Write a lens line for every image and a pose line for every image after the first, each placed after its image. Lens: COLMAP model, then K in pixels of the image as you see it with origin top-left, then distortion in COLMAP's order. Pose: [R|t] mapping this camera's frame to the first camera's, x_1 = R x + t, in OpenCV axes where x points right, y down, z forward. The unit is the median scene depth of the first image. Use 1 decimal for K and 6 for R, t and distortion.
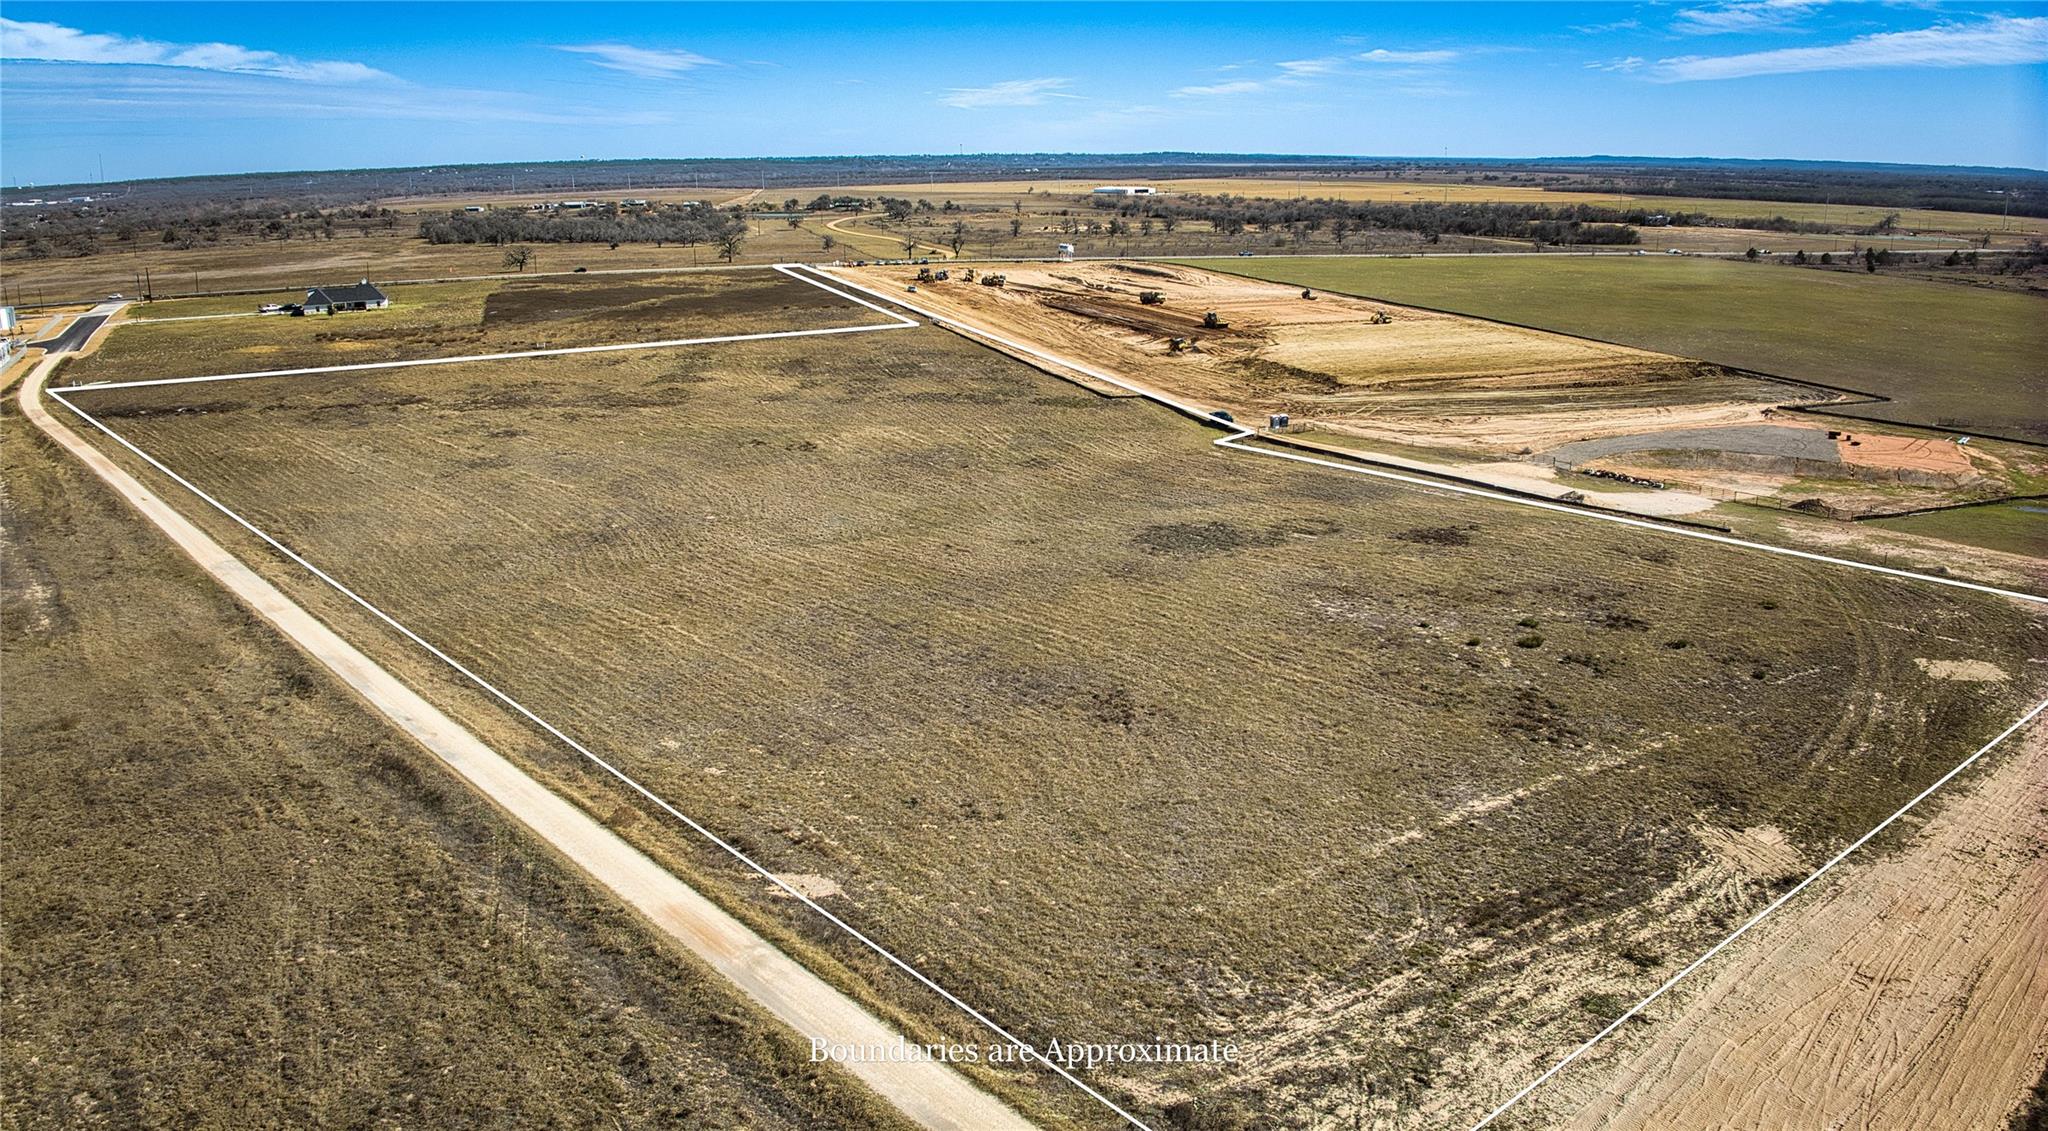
lens RADIAL K [[1438.9, 0, 1040.1], [0, 1438.9, 557.4], [0, 0, 1]] dist [-0.109242, -0.007366]
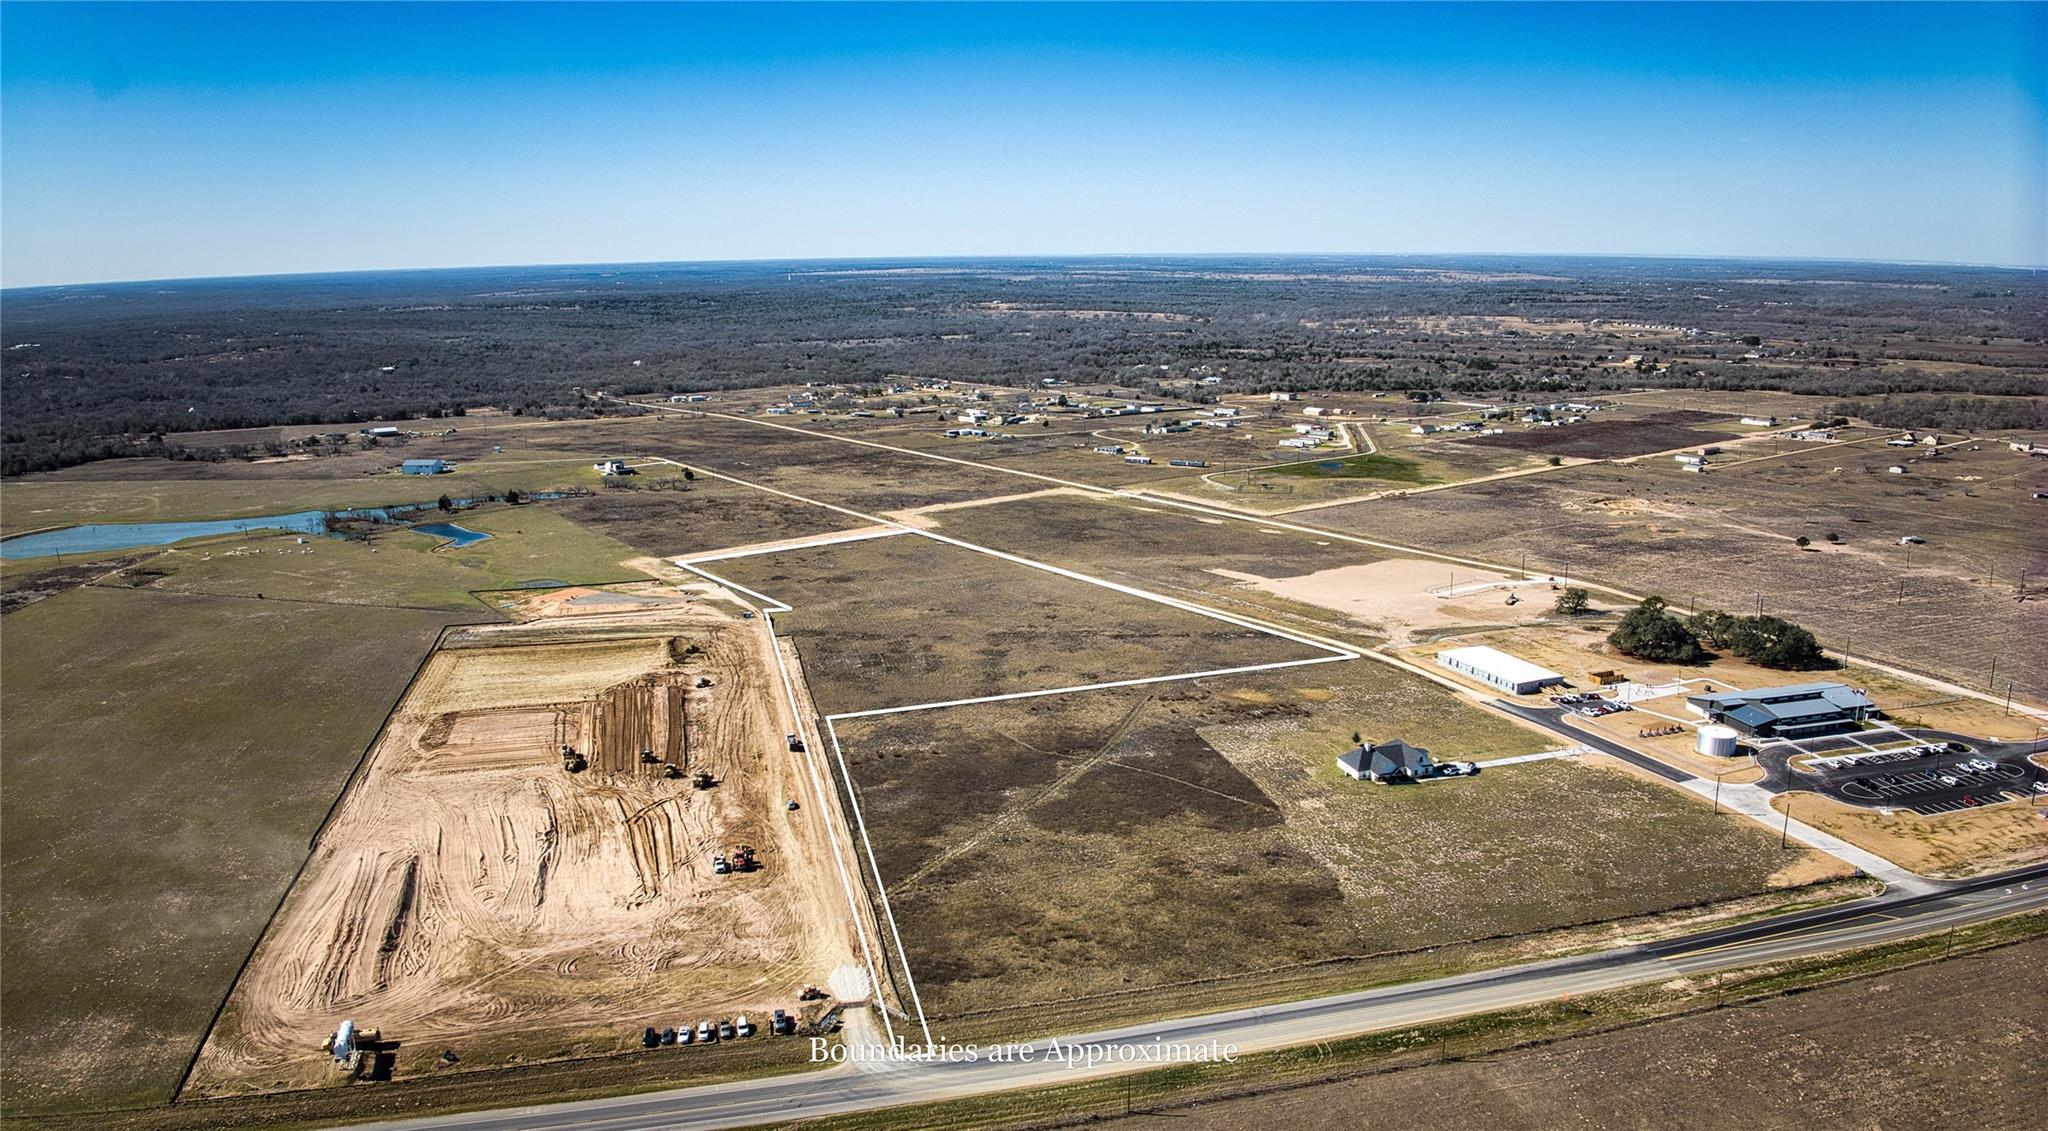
lens RADIAL K [[1514.5, 0, 1071.9], [0, 1514.5, 567.1], [0, 0, 1]] dist [-0.104172, -0.053391]
pose [[-0.995669, -0.003673, 0.092897, -0.734515], [0.040633, 0.881538, 0.470360, -1.577131], [-0.083620, 0.472098, -0.877571, 3.662126]]
